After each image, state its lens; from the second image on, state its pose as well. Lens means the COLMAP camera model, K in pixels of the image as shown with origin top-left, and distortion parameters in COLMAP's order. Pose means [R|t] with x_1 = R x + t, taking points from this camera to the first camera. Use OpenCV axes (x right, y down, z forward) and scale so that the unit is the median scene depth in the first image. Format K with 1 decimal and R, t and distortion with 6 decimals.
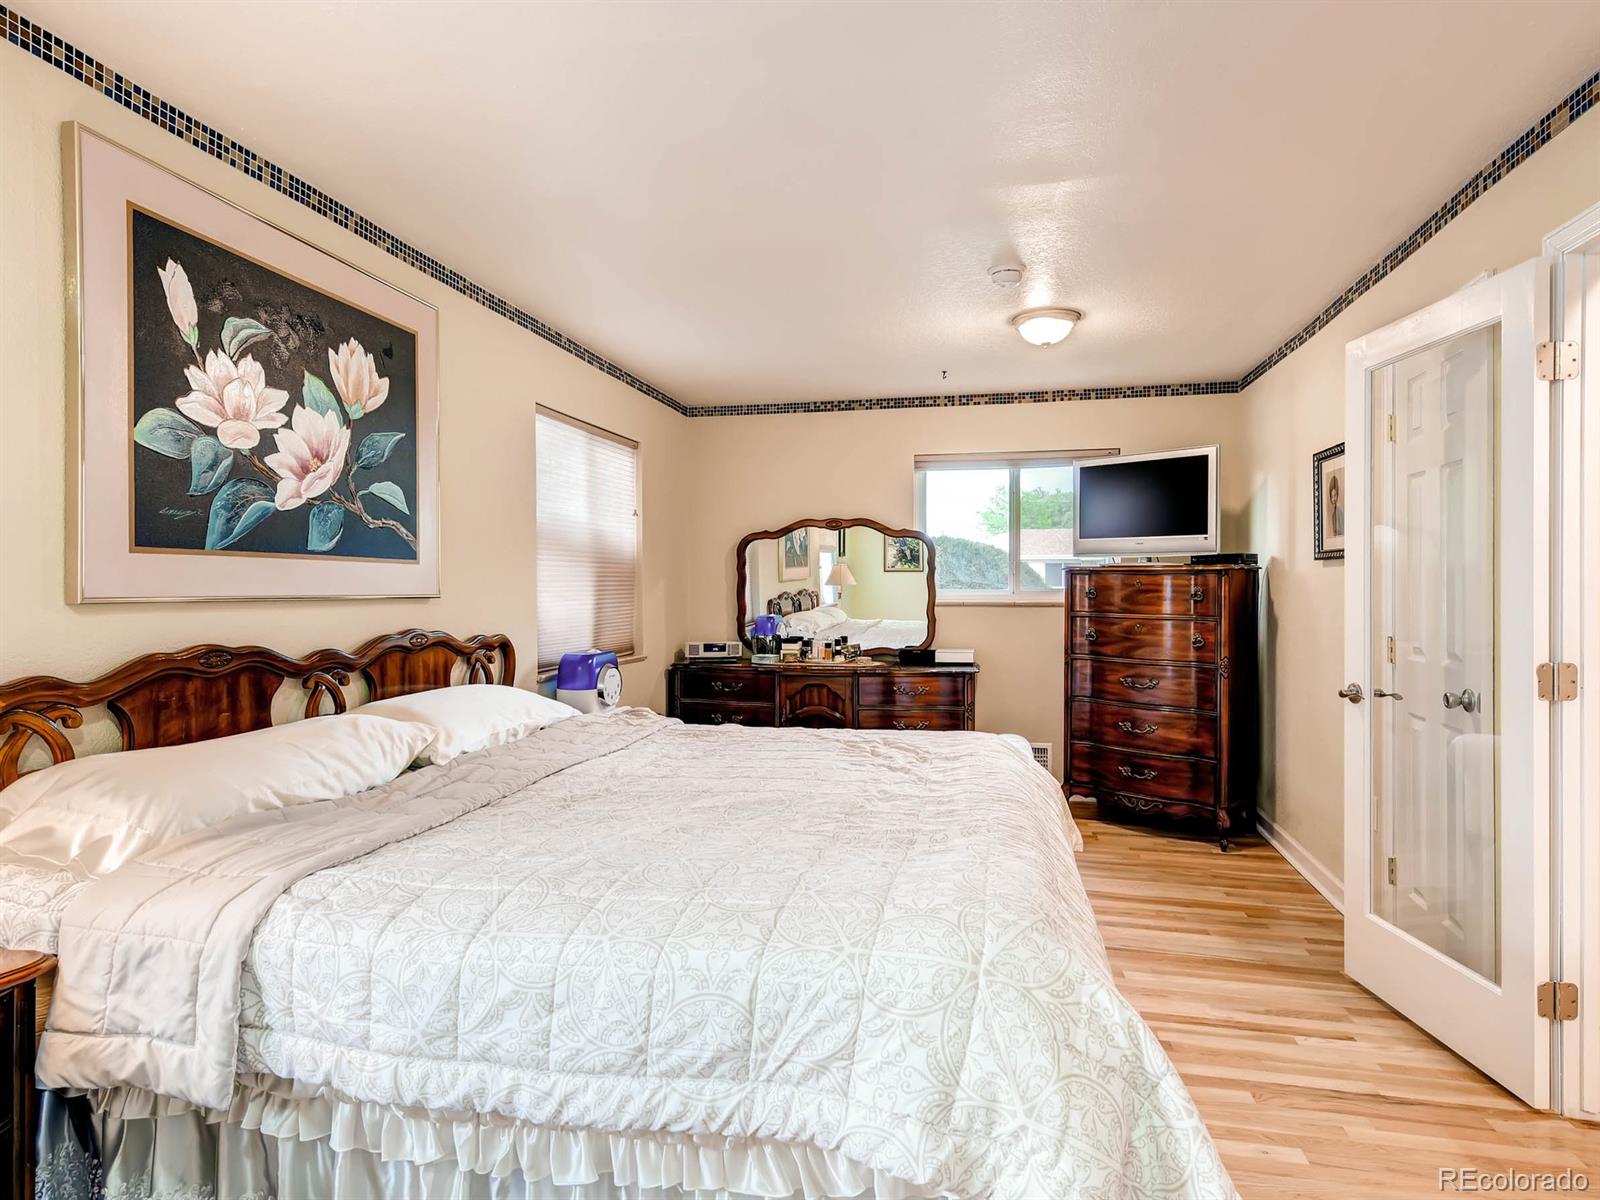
lens RADIAL K [[884.5, 0, 796.8], [0, 884.5, 602.4], [0, 0, 1]] dist [0.001282, 0.000386]
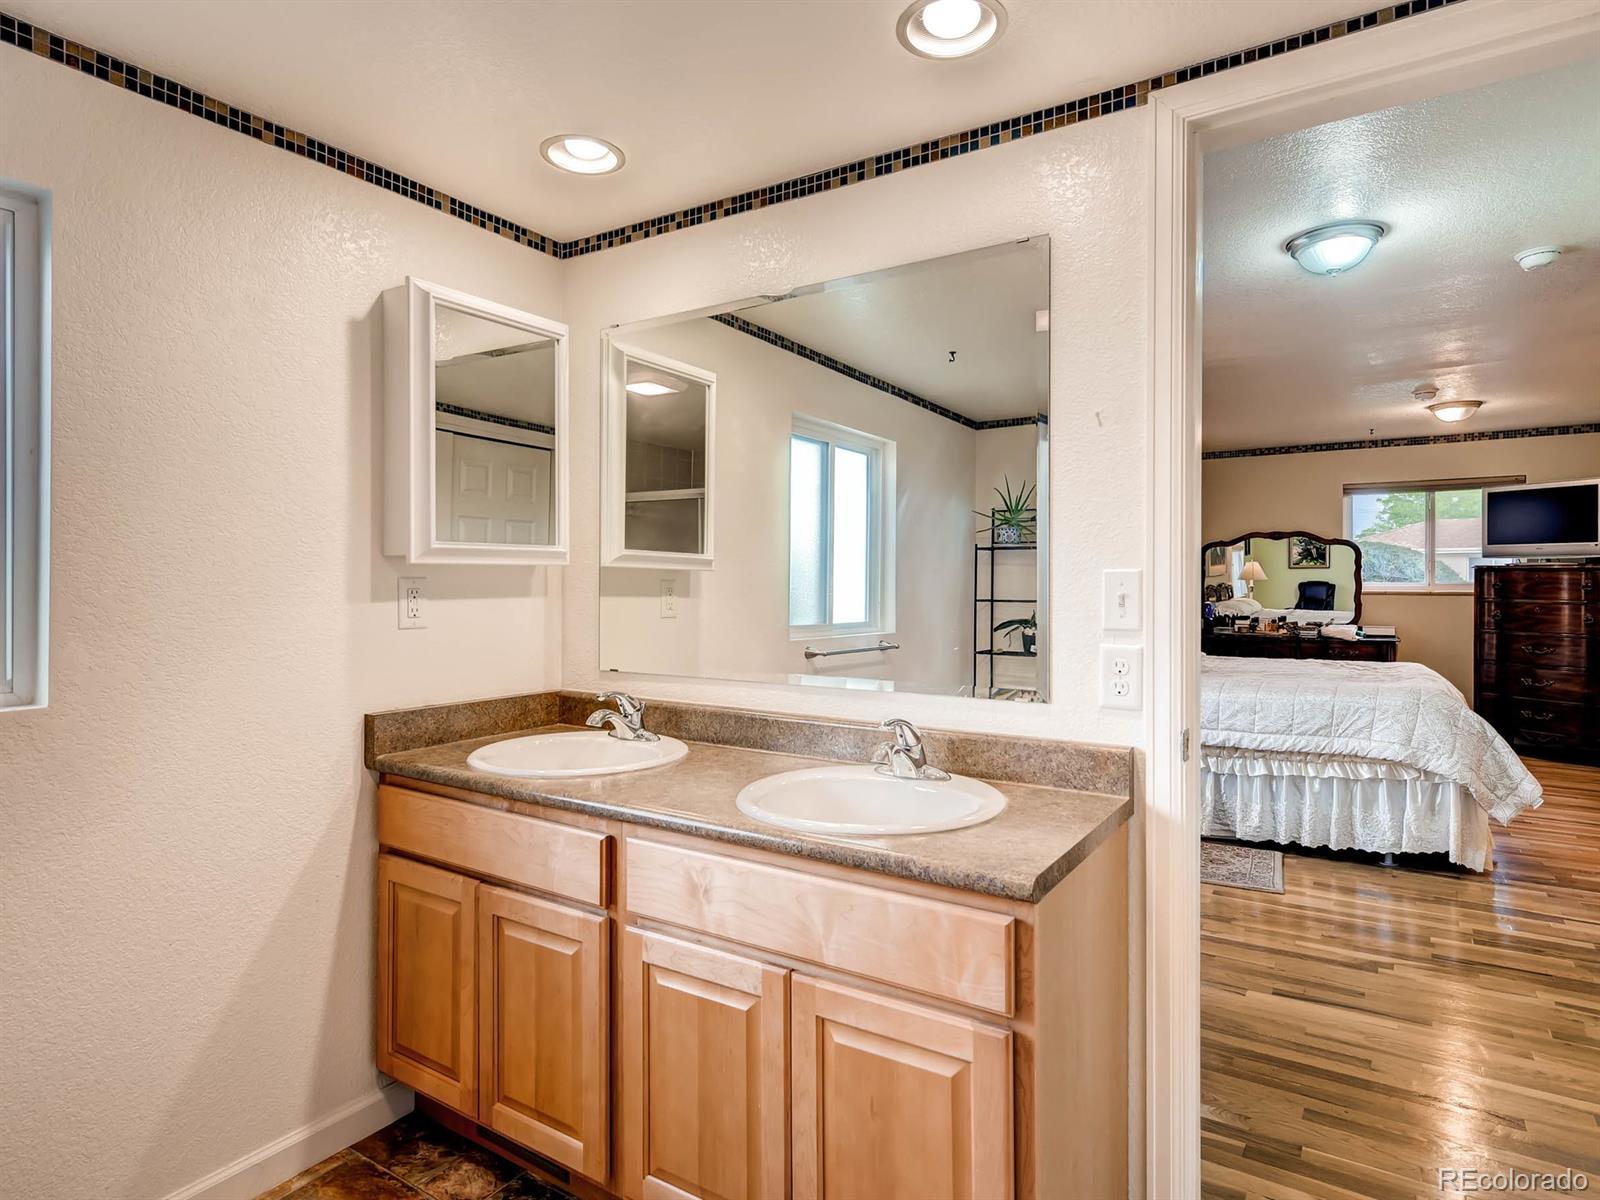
lens RADIAL K [[901.5, 0, 795.4], [0, 901.5, 583.3], [0, 0, 1]] dist [0.003891, 0.002336]
pose [[0.933143, 0.003732, -0.359486, -0.183697], [-0.010017, 0.999828, -0.015621, 0.020621], [0.359366, 0.018178, 0.933020, -0.719759]]
